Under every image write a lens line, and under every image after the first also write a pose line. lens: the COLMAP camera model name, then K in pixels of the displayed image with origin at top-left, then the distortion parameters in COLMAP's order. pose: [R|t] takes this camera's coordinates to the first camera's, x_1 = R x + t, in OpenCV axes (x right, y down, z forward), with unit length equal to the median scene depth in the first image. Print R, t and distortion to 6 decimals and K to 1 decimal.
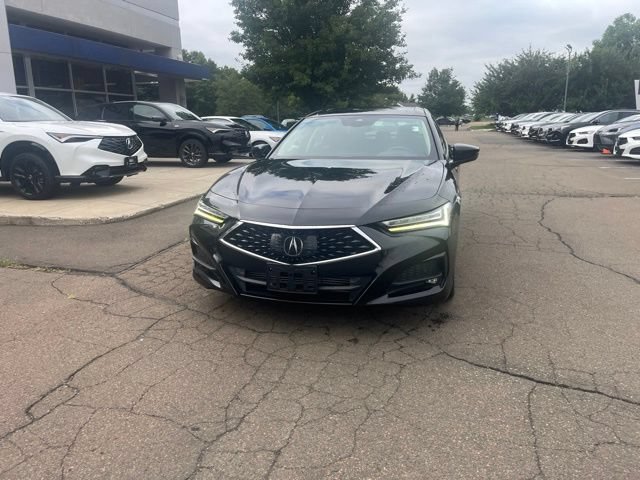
lens RADIAL K [[483.8, 0, 317.9], [0, 483.8, 228.9], [0, 0, 1]] dist [0.072289, -0.092232]
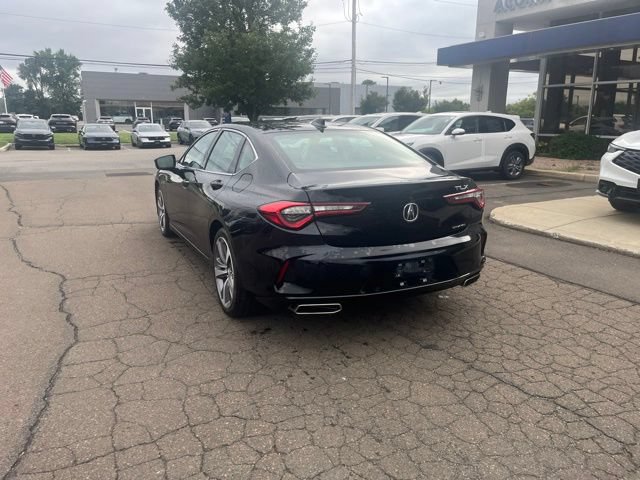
lens RADIAL K [[483.8, 0, 317.7], [0, 483.8, 232.8], [0, 0, 1]] dist [0.072289, -0.092232]
pose [[-0.745597, 0.162062, -0.646391, 0.439893], [-0.137701, 0.911577, 0.387383, -0.272578], [0.652015, 0.377840, -0.657353, 1.115460]]
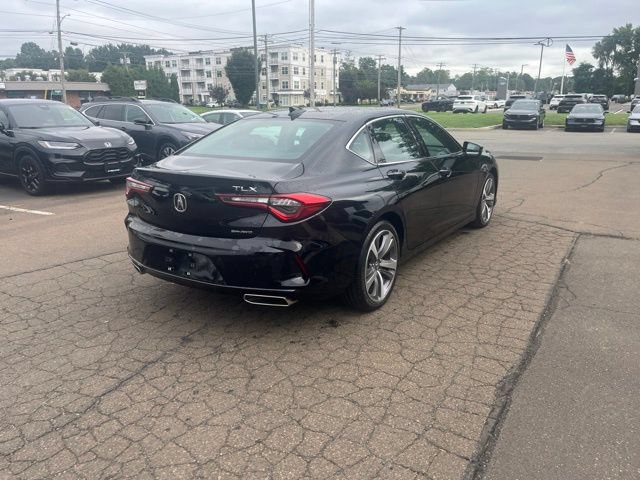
lens RADIAL K [[483.8, 0, 318.3], [0, 483.8, 240.7], [0, 0, 1]] dist [0.072289, -0.092232]
pose [[-0.954288, -0.057404, 0.293326, -0.072292], [0.089392, 0.881649, 0.463362, -0.292128], [-0.285209, 0.468401, -0.836215, 1.210916]]
